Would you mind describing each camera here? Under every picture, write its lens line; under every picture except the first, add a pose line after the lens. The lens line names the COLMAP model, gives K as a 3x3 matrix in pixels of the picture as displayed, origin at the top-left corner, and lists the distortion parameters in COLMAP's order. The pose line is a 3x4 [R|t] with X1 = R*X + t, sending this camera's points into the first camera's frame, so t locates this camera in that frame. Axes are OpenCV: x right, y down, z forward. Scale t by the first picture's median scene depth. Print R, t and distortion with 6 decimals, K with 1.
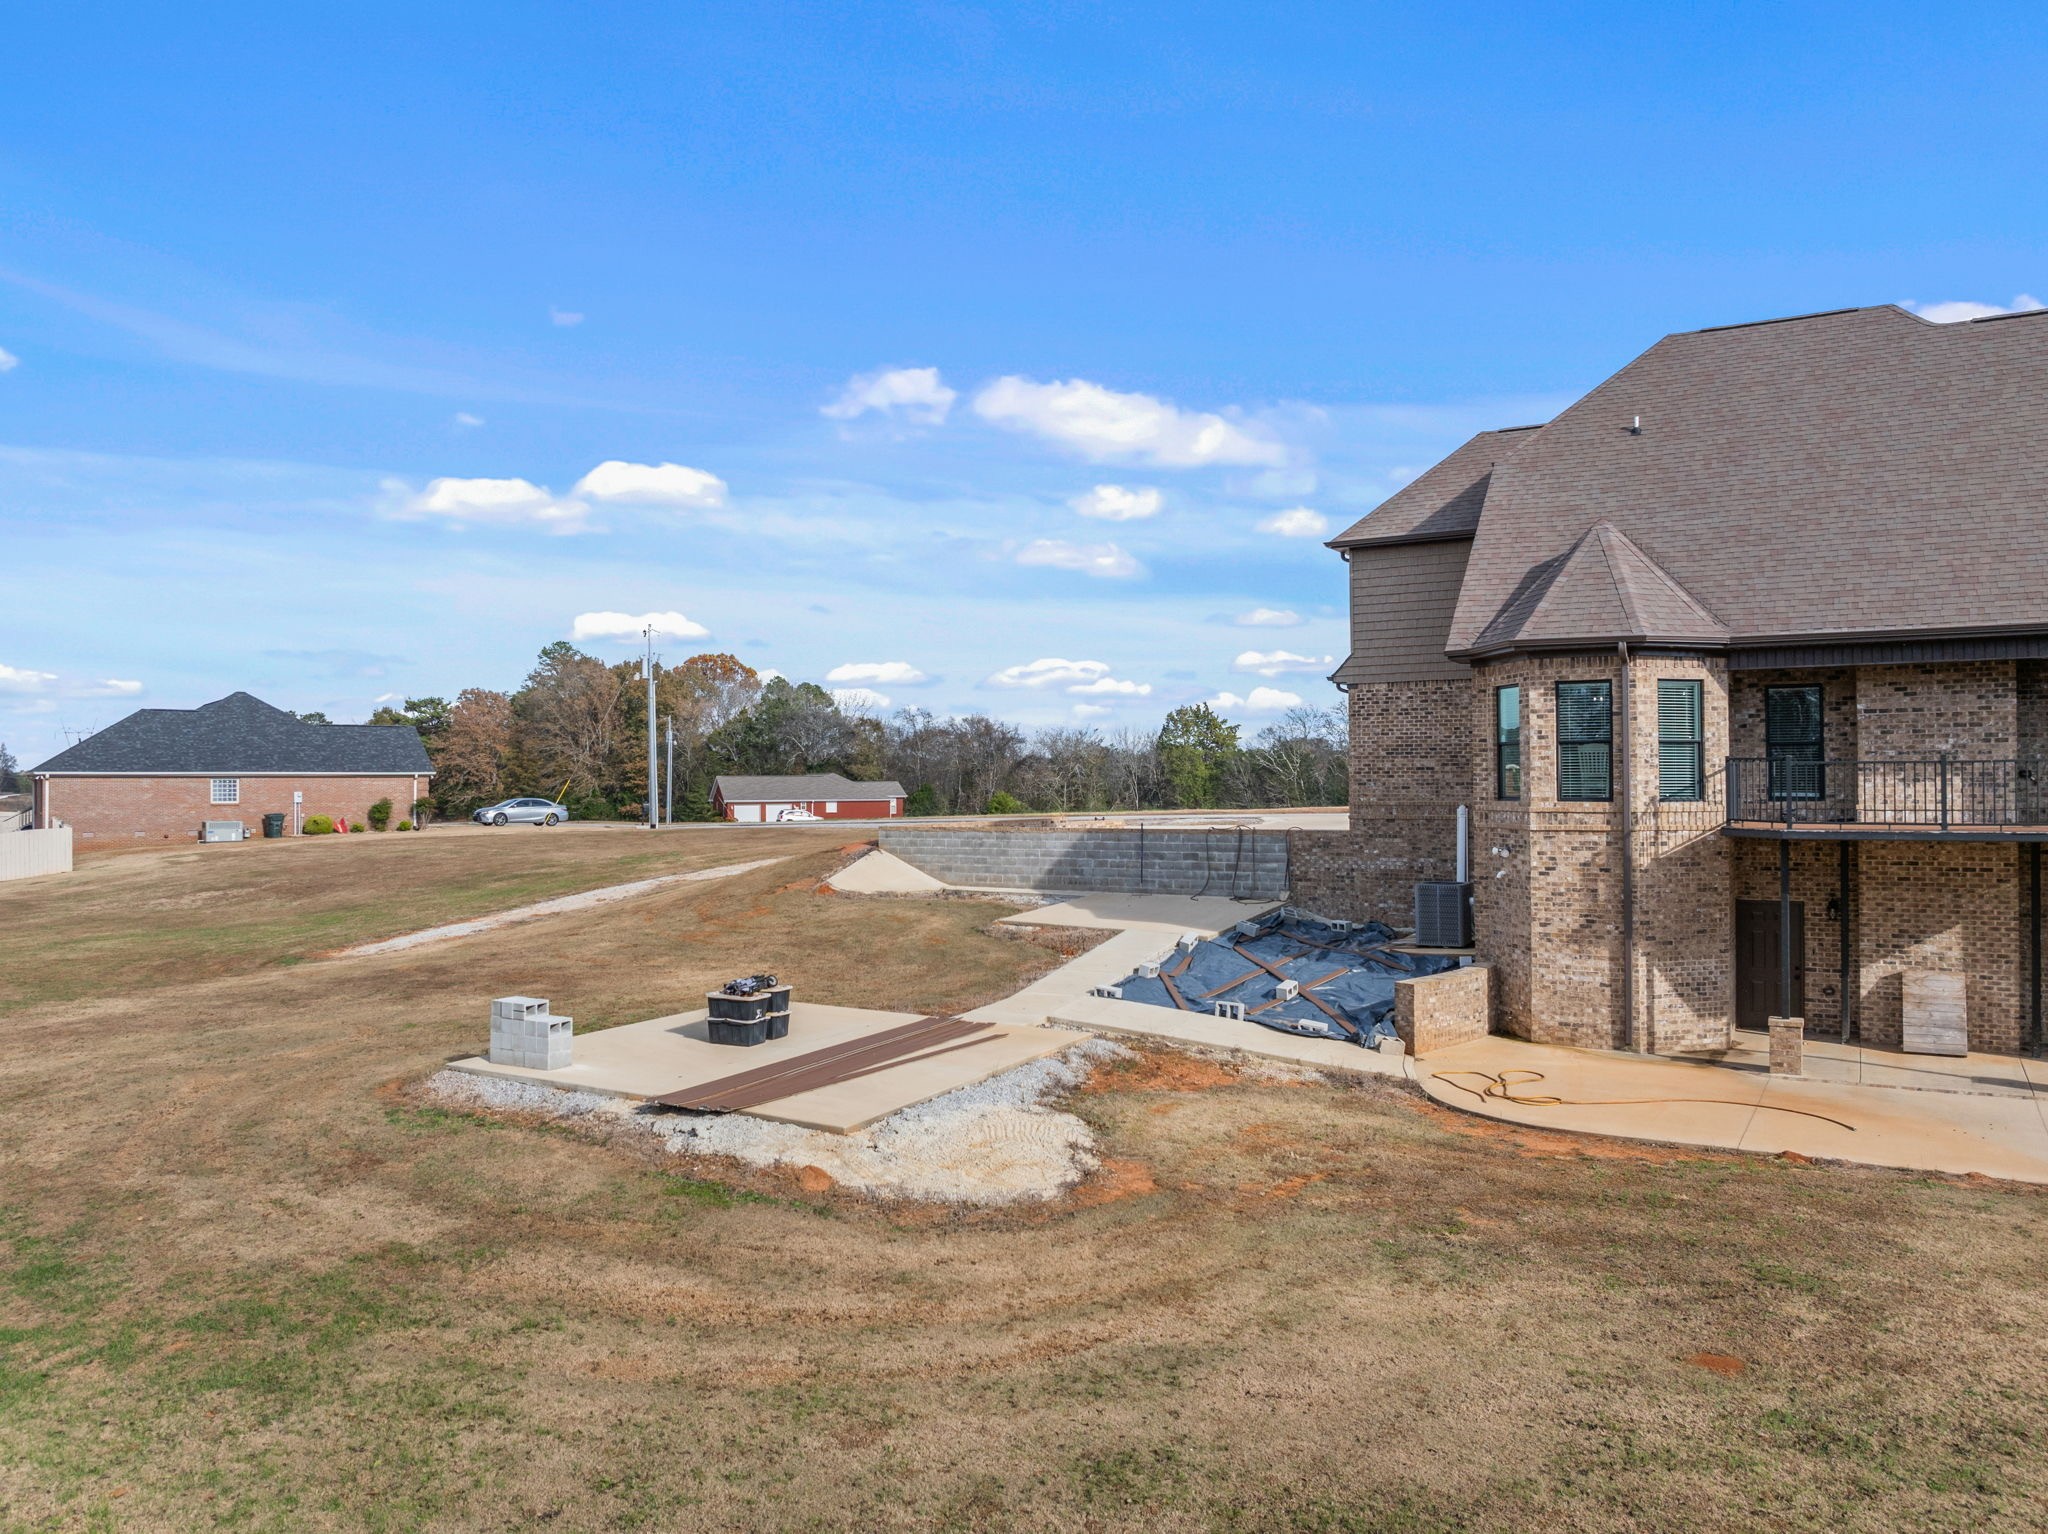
lens RADIAL K [[1450.8, 0, 1019.6], [0, 1450.8, 764.7], [0, 0, 1]] dist [-0.058238, 0.019791]
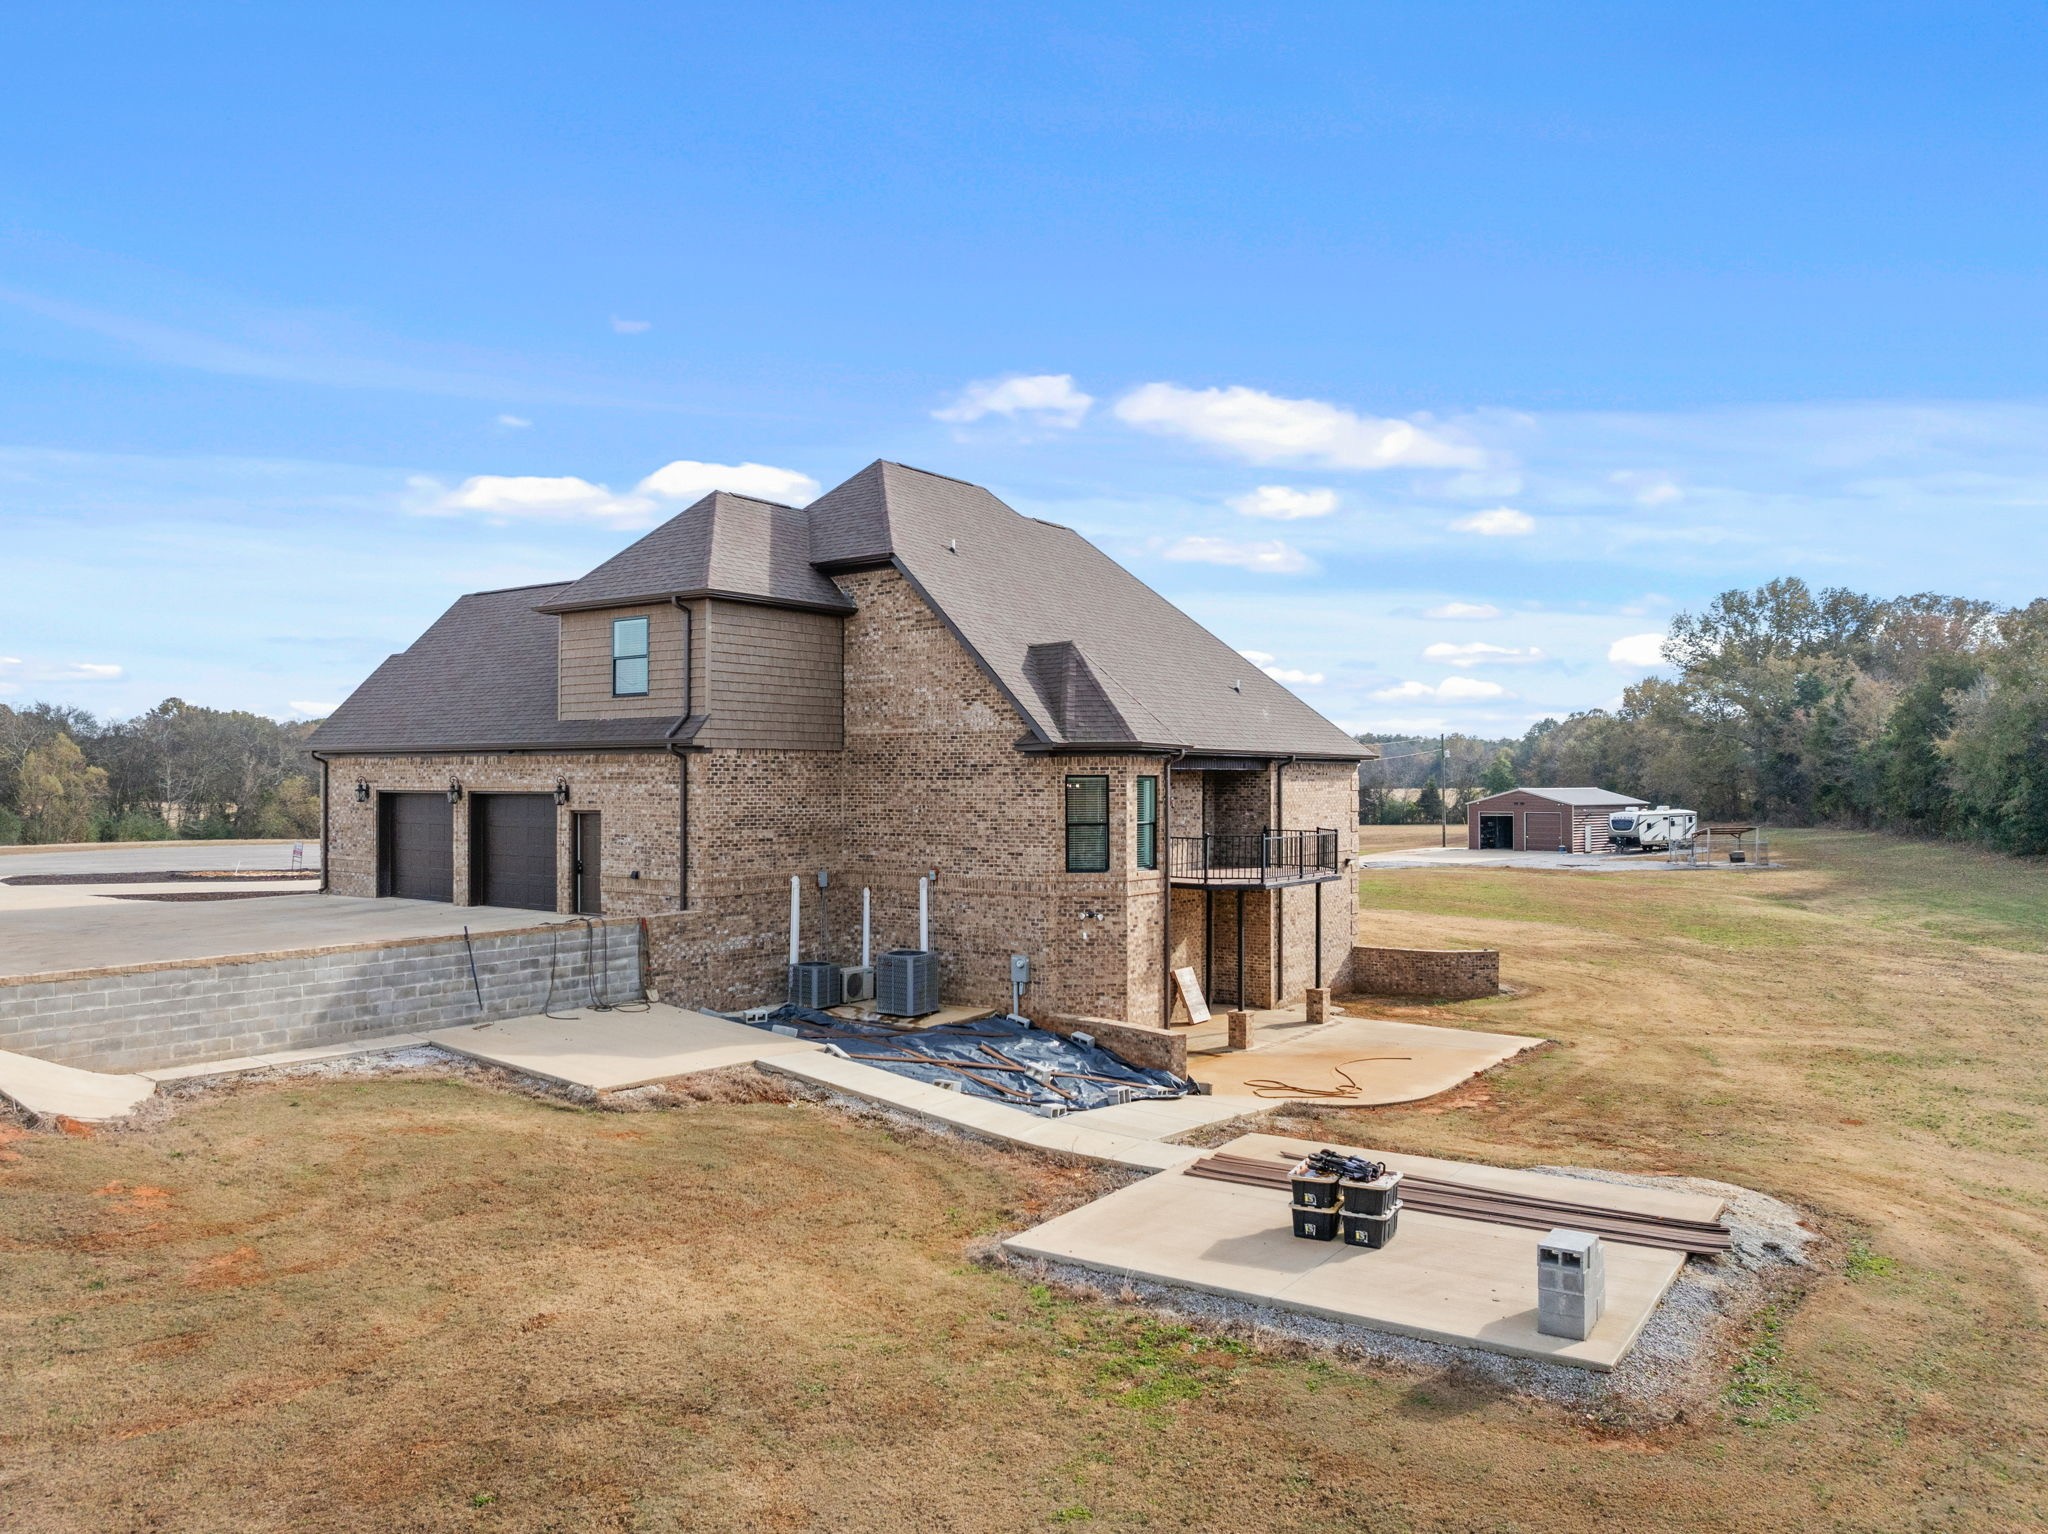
lens RADIAL K [[1447.0, 0, 1019.0], [0, 1447.0, 758.8], [0, 0, 1]] dist [-0.029230, -0.012573]
pose [[0.090737, 0.019619, 0.995682, -0.612647], [-0.012876, 0.999745, -0.018526, -0.033042], [-0.995792, -0.011139, 0.090967, 0.685289]]
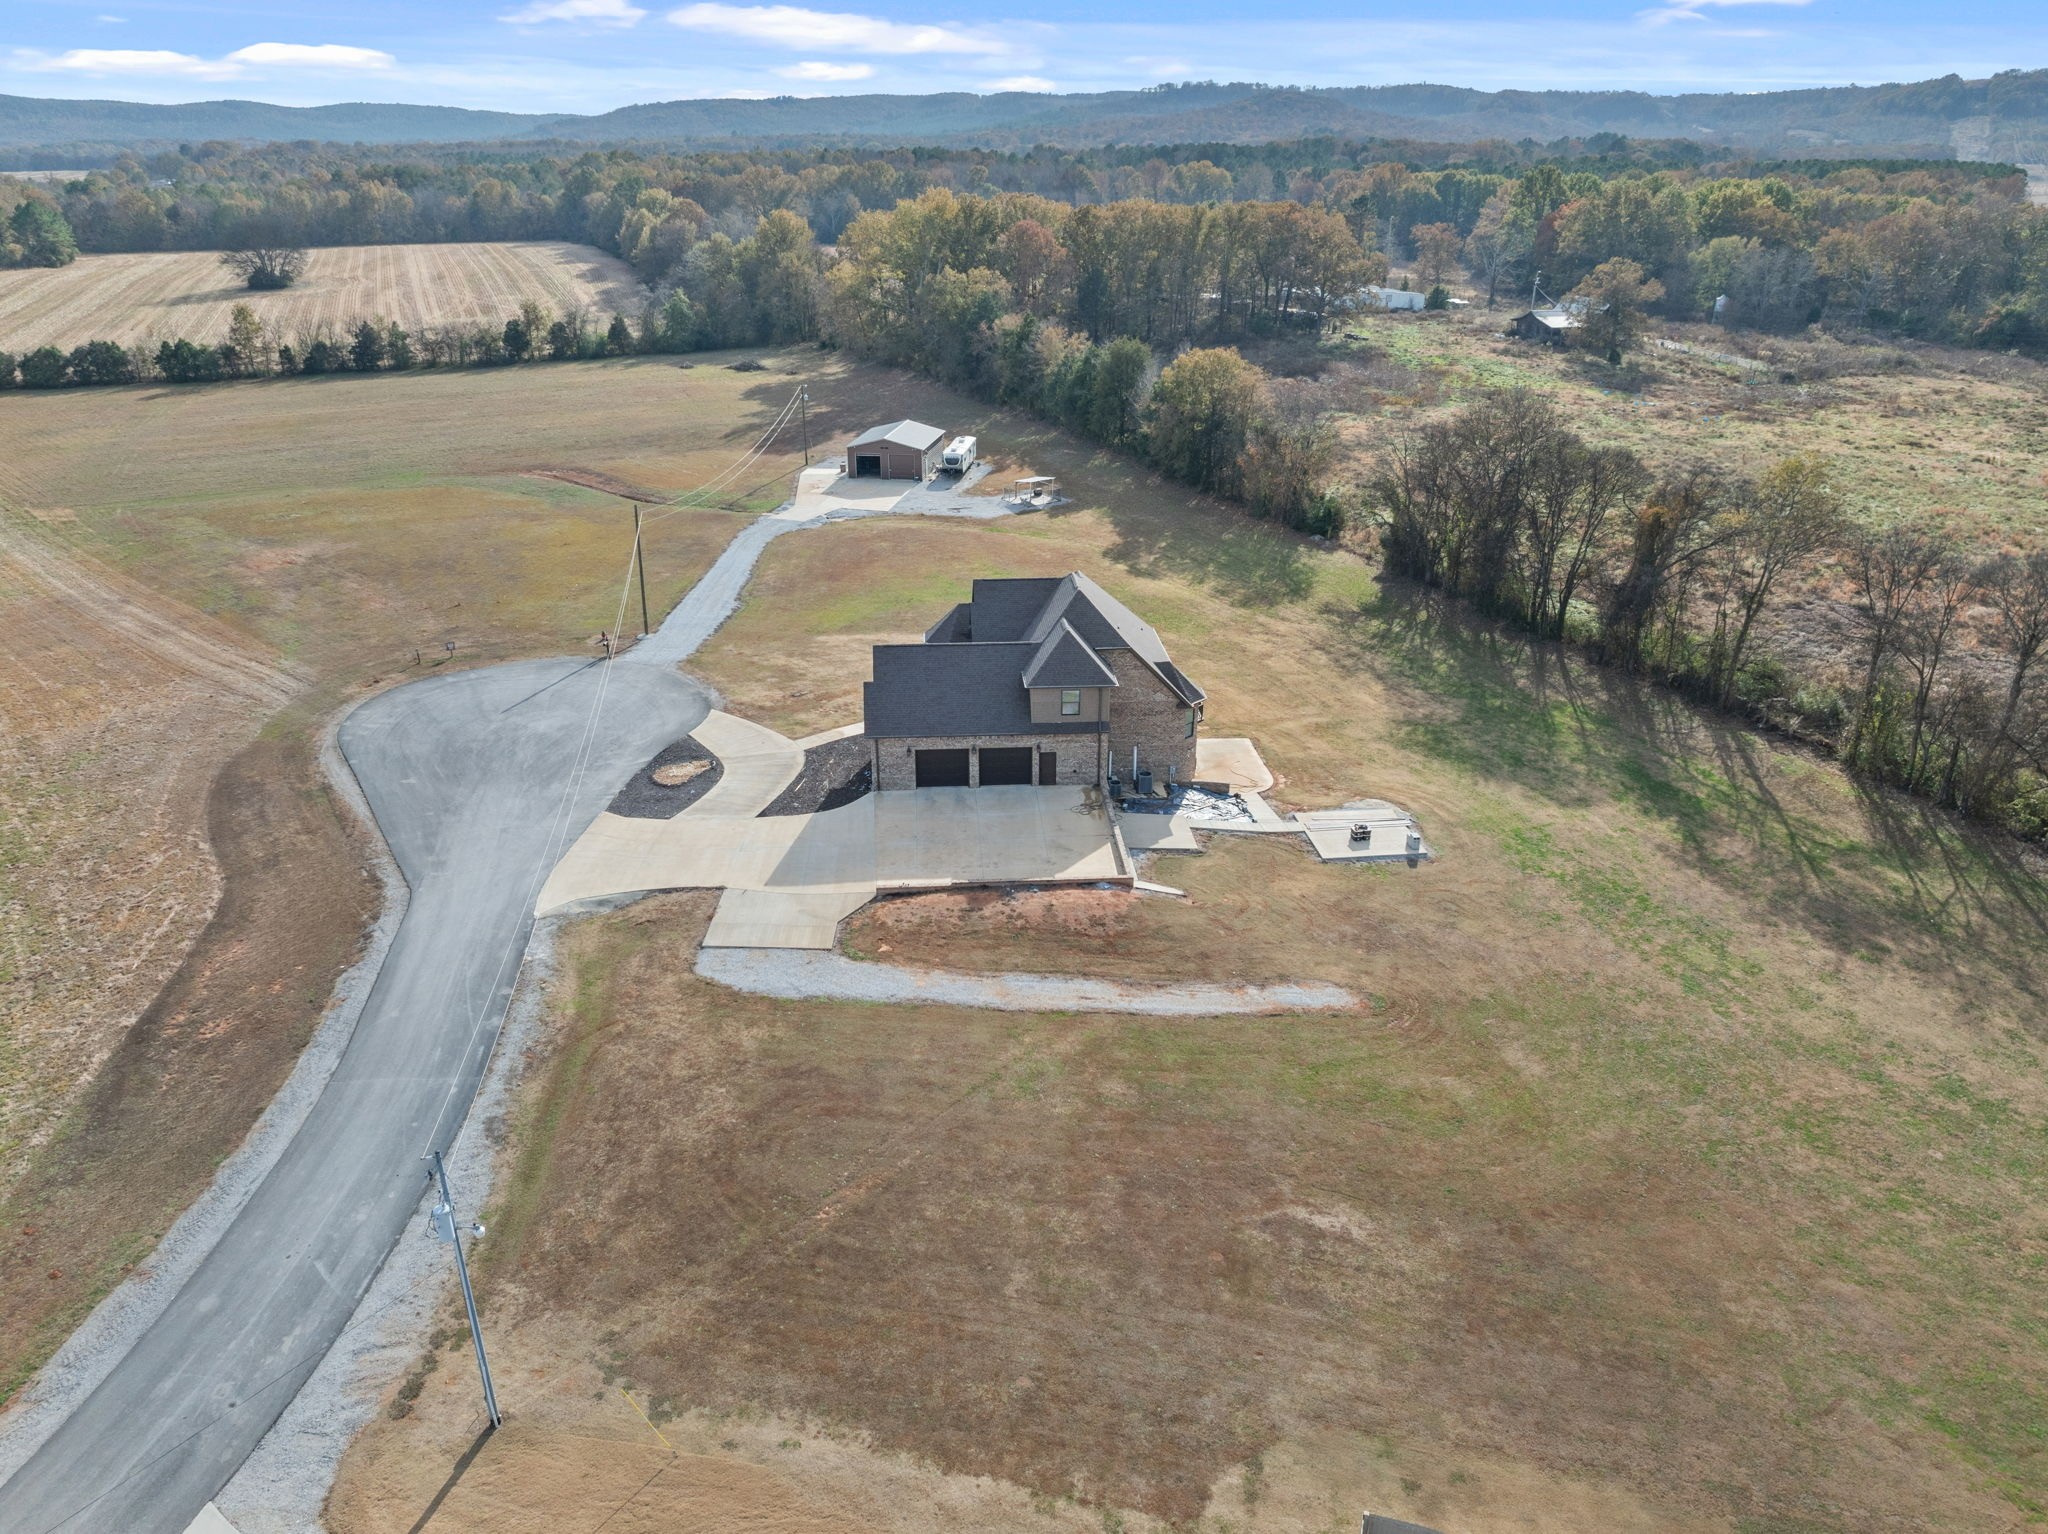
lens RADIAL K [[1447.0, 0, 1019.0], [0, 1447.0, 758.8], [0, 0, 1]] dist [-0.029230, -0.012573]
pose [[-0.559971, -0.315558, 0.766065, -1.775114], [-0.008018, 0.926648, 0.375845, -1.034143], [-0.828474, 0.204320, -0.521426, 2.536447]]
